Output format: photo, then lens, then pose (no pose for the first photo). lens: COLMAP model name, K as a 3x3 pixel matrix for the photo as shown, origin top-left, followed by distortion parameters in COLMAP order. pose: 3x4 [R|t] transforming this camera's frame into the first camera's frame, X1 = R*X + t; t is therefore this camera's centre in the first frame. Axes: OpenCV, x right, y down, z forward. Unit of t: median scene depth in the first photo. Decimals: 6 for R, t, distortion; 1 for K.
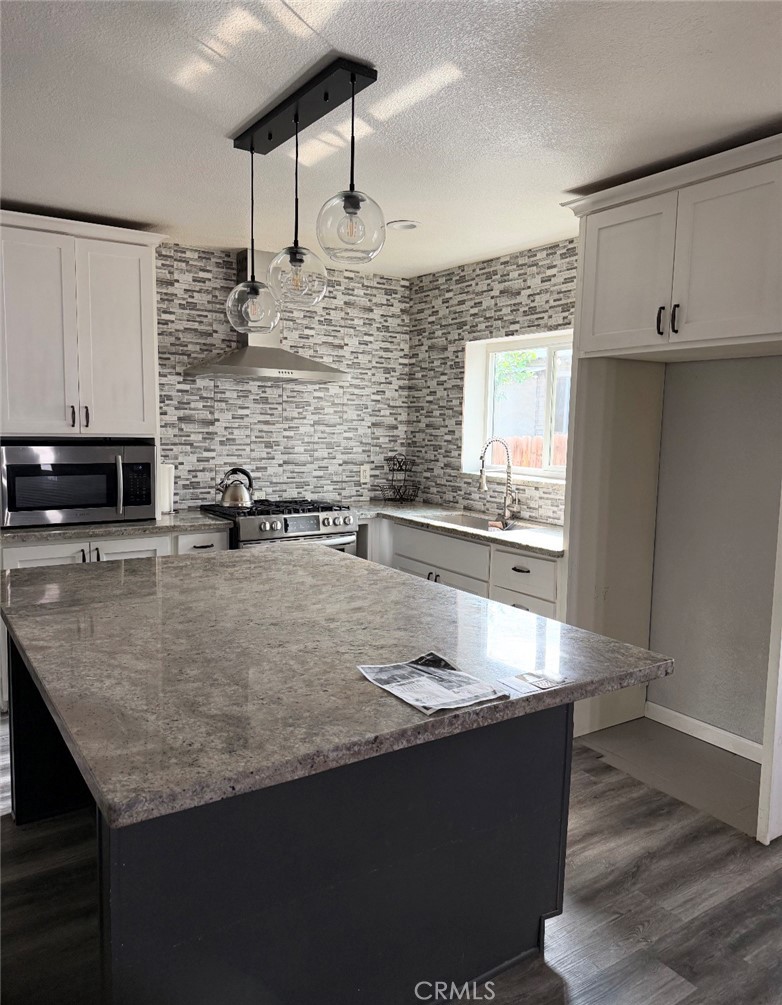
lens RADIAL K [[734.2, 0, 397.6], [0, 734.2, 491.7], [0, 0, 1]] dist [0.109813, 0.000141]
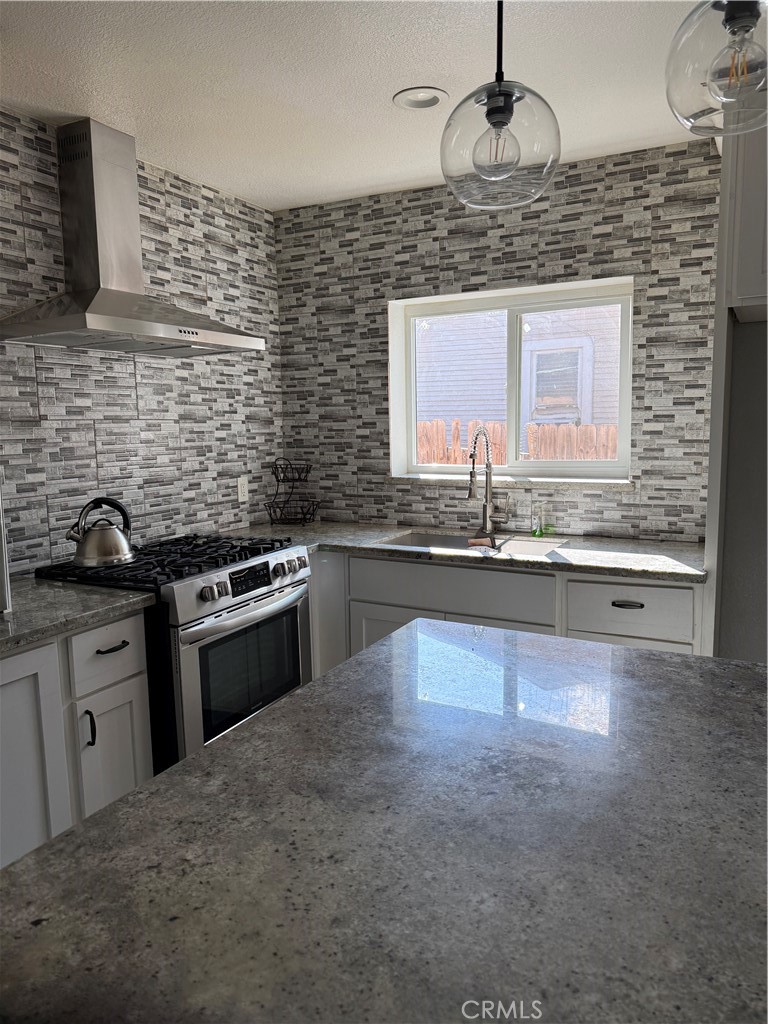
lens RADIAL K [[720.6, 0, 384.0], [0, 720.6, 512.0], [0, 0, 1]] dist [0.093101, -0.141461]
pose [[0.876680, -0.096609, 0.471273, -0.273120], [0.080868, 0.995283, 0.053596, -0.031262], [-0.474228, -0.008875, 0.880357, 0.358124]]
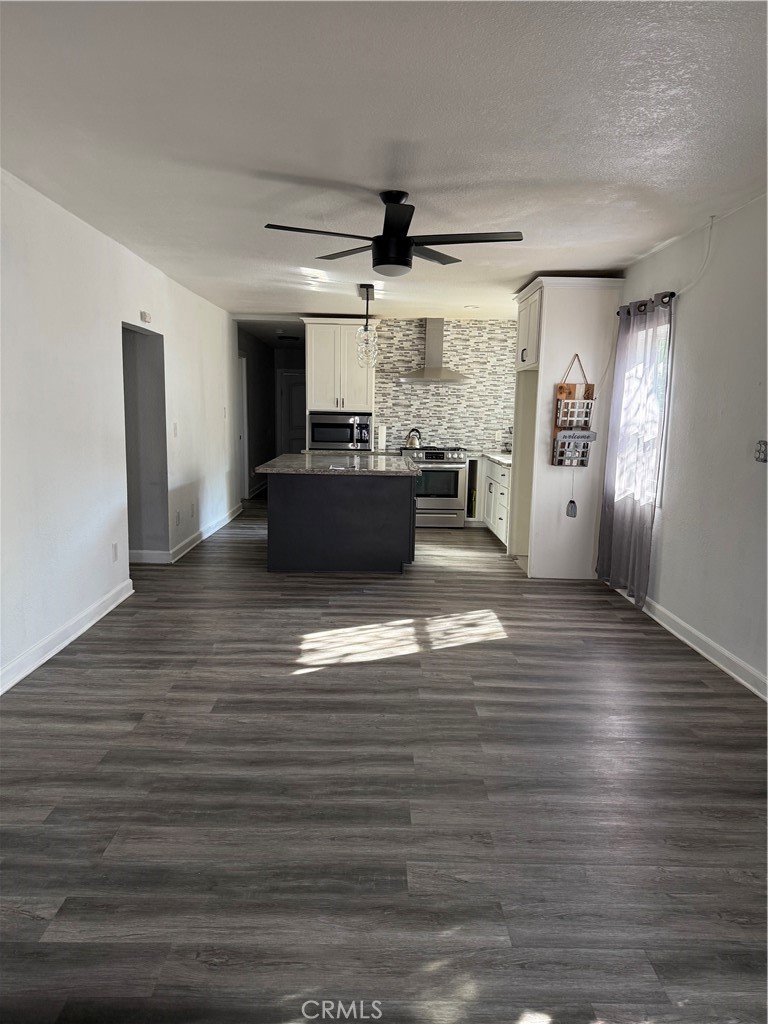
lens RADIAL K [[720.6, 0, 384.0], [0, 720.6, 512.0], [0, 0, 1]] dist [0.093101, -0.141461]
pose [[0.834495, 0.069345, -0.546634, 0.730047], [-0.054747, 0.997575, 0.042973, 0.104342], [0.548288, -0.005934, 0.836268, -0.623341]]
